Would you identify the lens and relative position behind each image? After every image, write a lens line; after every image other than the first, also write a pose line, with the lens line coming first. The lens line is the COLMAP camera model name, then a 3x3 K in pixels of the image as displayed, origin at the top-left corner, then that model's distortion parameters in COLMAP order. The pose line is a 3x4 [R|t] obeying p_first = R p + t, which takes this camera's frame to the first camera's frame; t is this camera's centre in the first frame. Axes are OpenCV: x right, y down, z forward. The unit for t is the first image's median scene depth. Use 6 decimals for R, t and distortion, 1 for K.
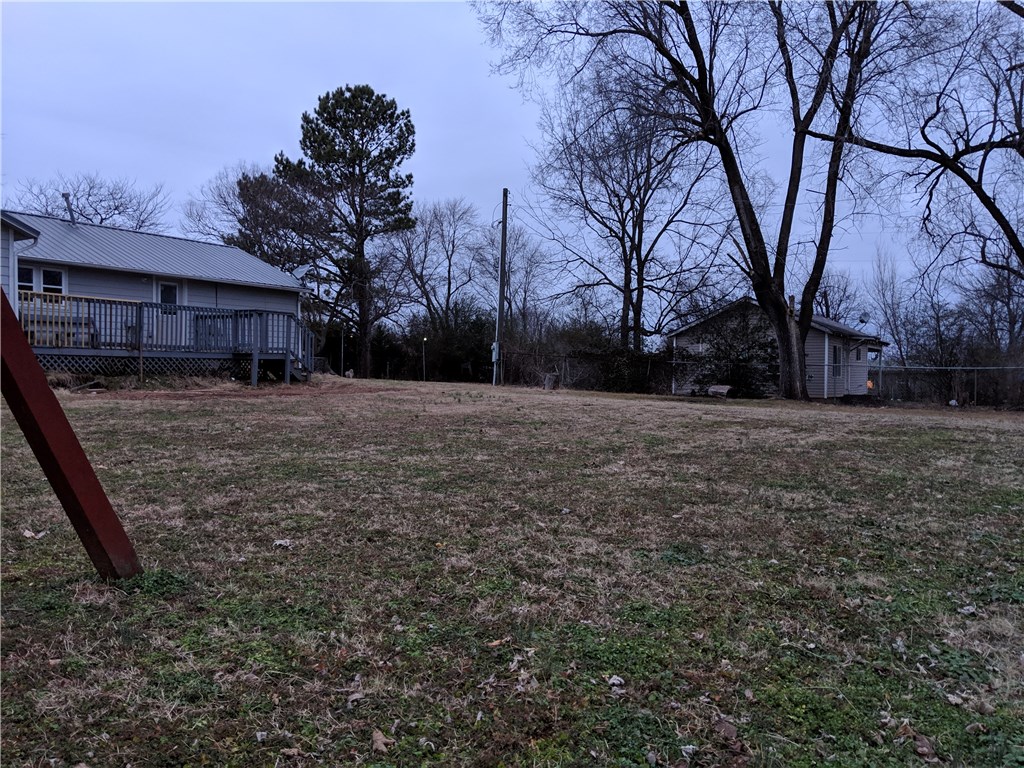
lens RADIAL K [[820.4, 0, 512.0], [0, 820.4, 384.0], [0, 0, 1]] dist [0.094230, -0.132482]
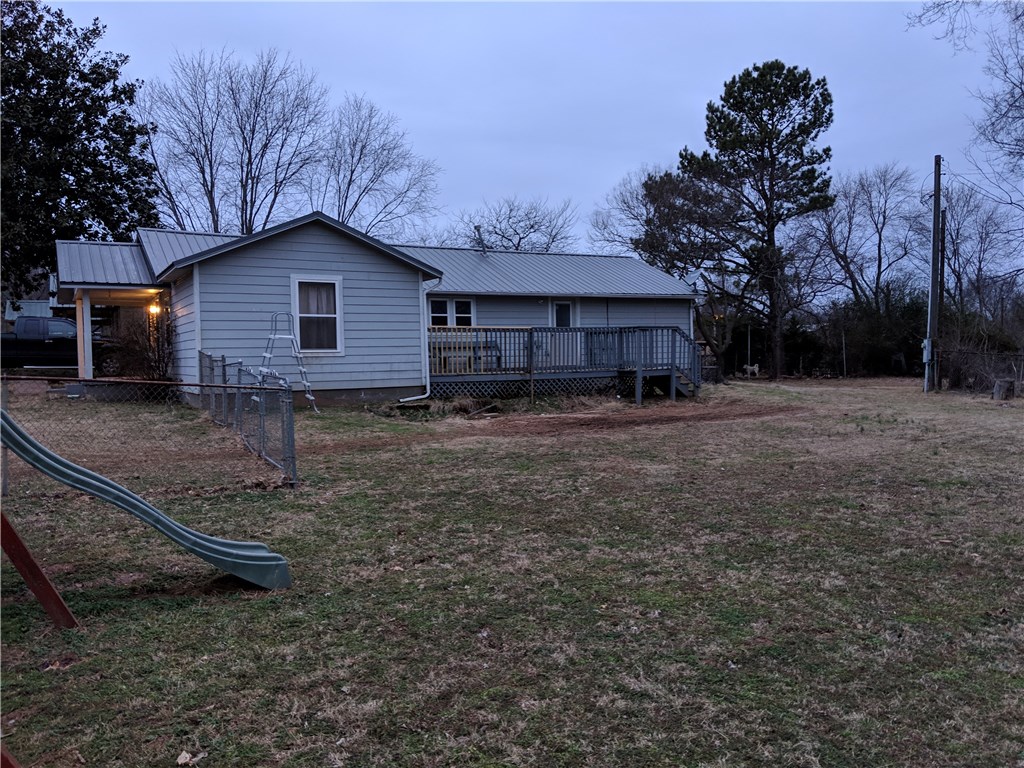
lens RADIAL K [[820.4, 0, 512.0], [0, 820.4, 384.0], [0, 0, 1]] dist [0.094230, -0.132482]
pose [[0.876644, -0.007182, -0.481085, 0.011506], [0.017191, 0.999718, 0.016401, -0.017333], [0.480832, -0.022648, 0.876520, 0.031113]]
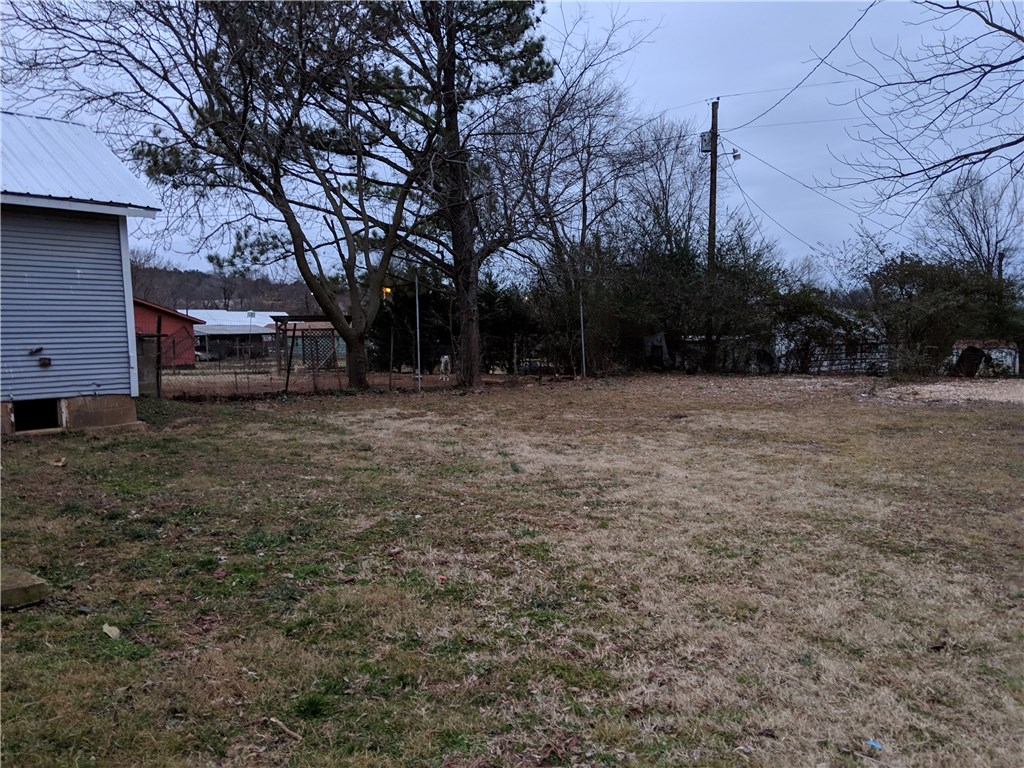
lens RADIAL K [[820.4, 0, 512.0], [0, 820.4, 384.0], [0, 0, 1]] dist [0.094230, -0.132482]
pose [[0.992926, -0.021354, -0.116801, -0.097087], [0.027299, 0.998399, 0.049540, -0.026208], [0.115556, -0.052379, 0.991919, 0.523970]]
